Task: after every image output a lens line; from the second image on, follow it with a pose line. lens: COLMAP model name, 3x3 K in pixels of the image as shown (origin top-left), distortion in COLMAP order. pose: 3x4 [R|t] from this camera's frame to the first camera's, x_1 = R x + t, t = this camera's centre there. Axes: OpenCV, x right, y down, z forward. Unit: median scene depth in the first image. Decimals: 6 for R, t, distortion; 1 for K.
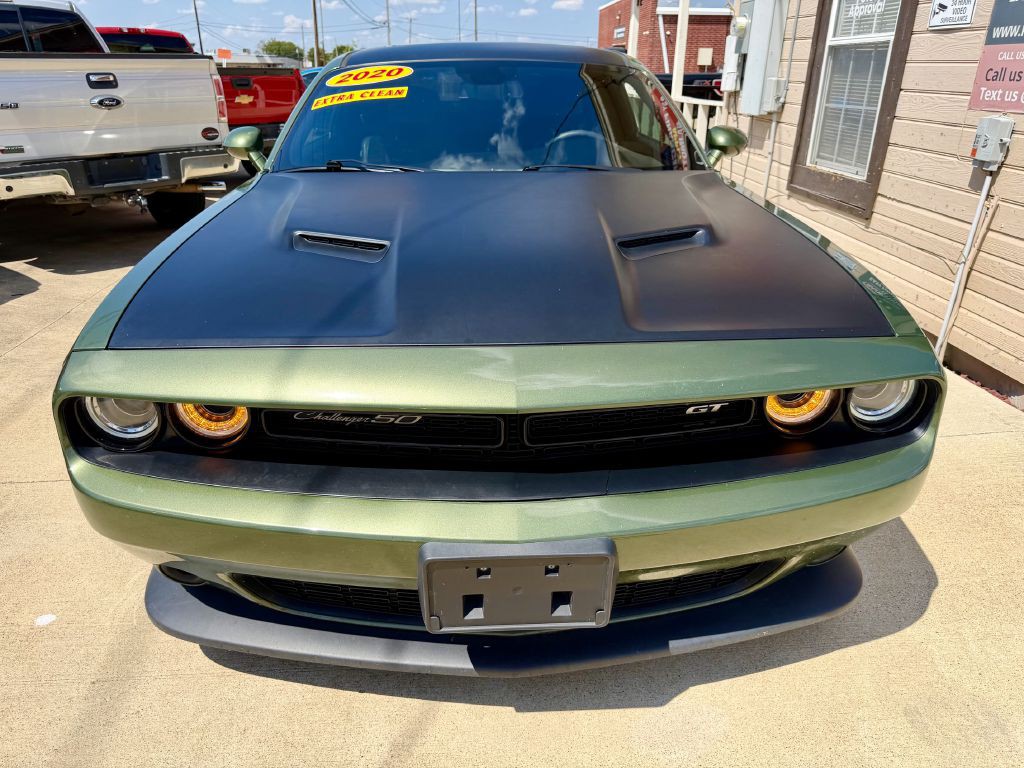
lens RADIAL K [[724.4, 0, 515.7], [0, 724.4, 395.1], [0, 0, 1]] dist [0.024929, -0.030776]
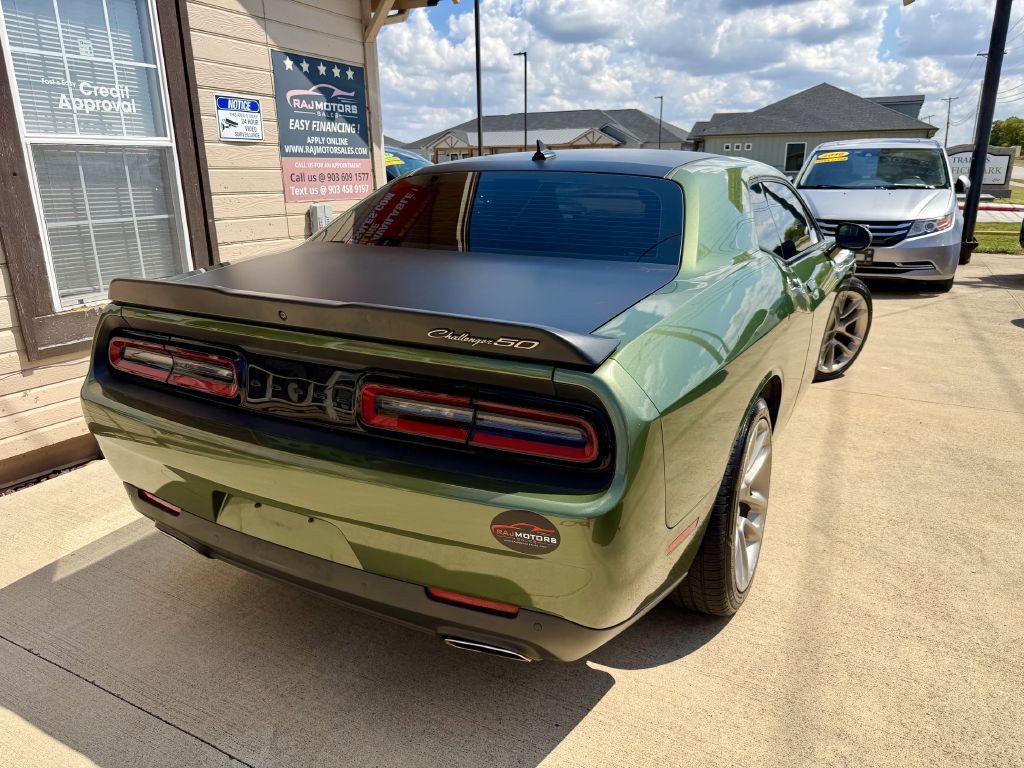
lens RADIAL K [[724.4, 0, 518.0], [0, 724.4, 393.3], [0, 0, 1]] dist [0.024929, -0.030776]
pose [[-0.852898, -0.157124, 0.497872, -0.484114], [0.211005, 0.768534, 0.604013, -0.891076], [-0.477536, 0.620215, -0.622328, 1.955299]]
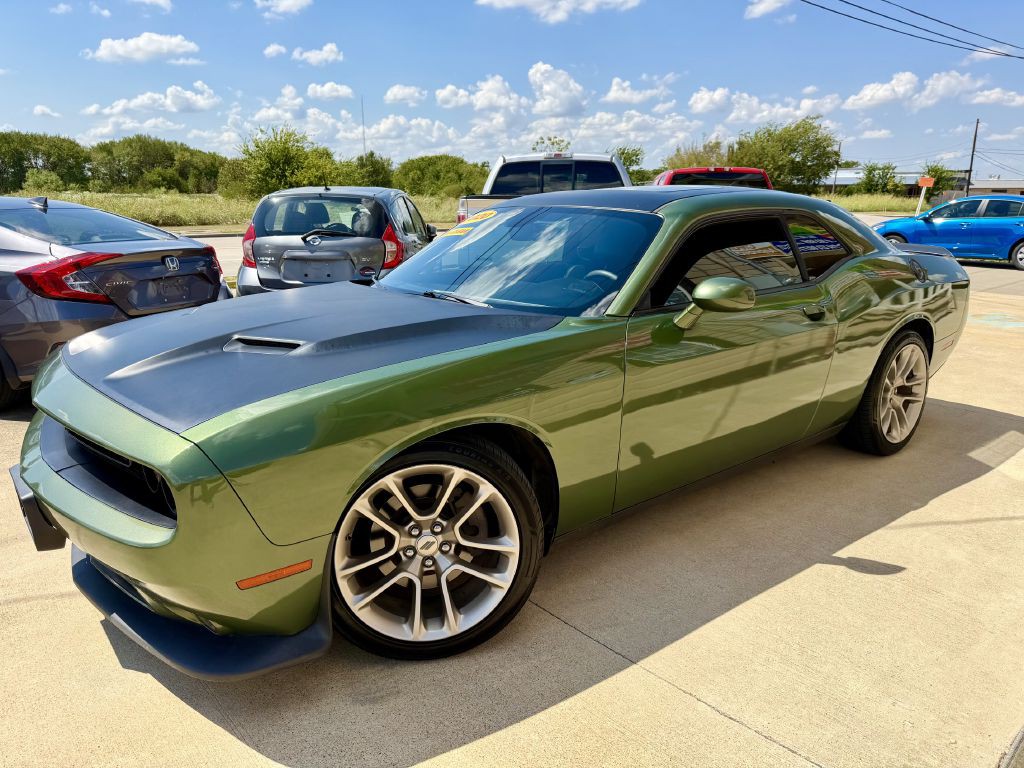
lens RADIAL K [[724.4, 0, 514.7], [0, 724.4, 384.9], [0, 0, 1]] dist [0.024929, -0.030776]
pose [[0.593619, 0.199831, -0.779541, 0.781144], [-0.325860, 0.945400, -0.005794, -0.147030], [0.735821, 0.257461, 0.626324, 0.271838]]
